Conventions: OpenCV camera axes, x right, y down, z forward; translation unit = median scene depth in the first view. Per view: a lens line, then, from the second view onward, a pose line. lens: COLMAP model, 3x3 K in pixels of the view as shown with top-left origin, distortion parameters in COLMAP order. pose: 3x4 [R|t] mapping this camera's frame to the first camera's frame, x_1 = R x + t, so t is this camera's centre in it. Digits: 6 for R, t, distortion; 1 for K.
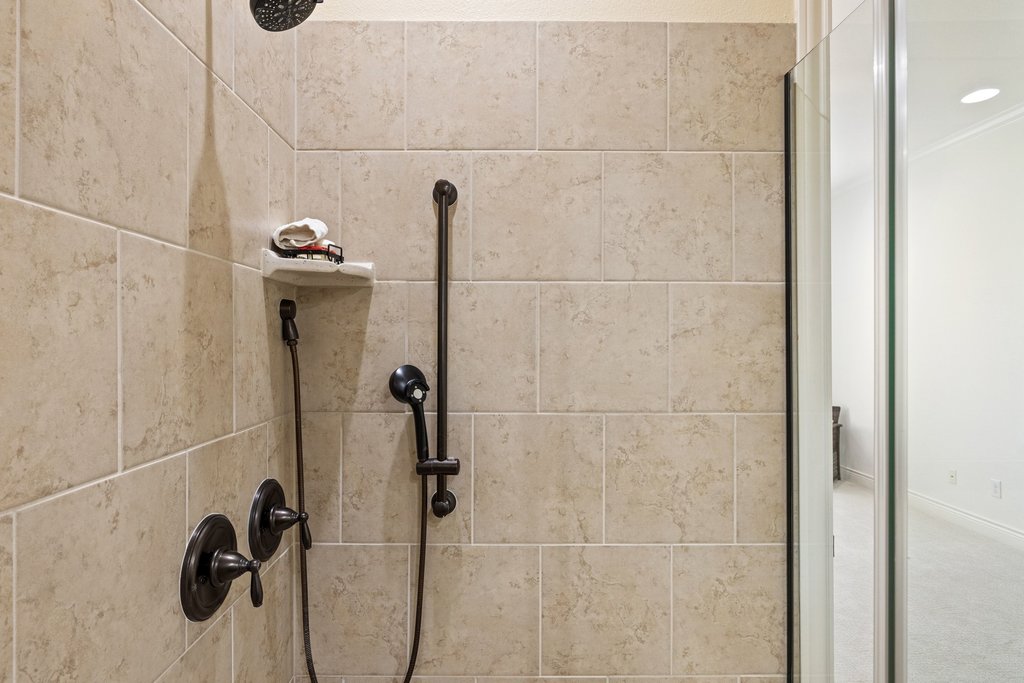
lens RADIAL K [[578.3, 0, 511.3], [0, 578.3, 341.3], [0, 0, 1]] dist [-0.003220, 0.000322]
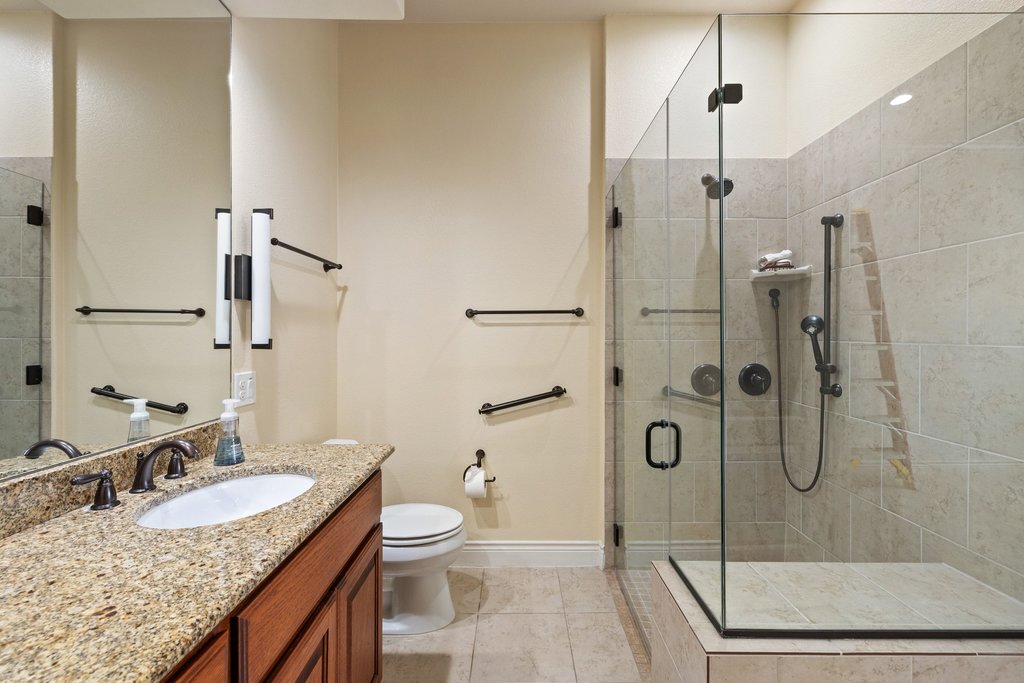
lens RADIAL K [[435.5, 0, 513.2], [0, 435.5, 336.5], [0, 0, 1]] dist [-0.001671, -0.001131]
pose [[-0.018765, 0.005235, -0.999810, 1.263111], [0.001959, 0.999985, 0.005199, 0.098607], [0.999822, -0.001861, -0.018775, 0.005591]]
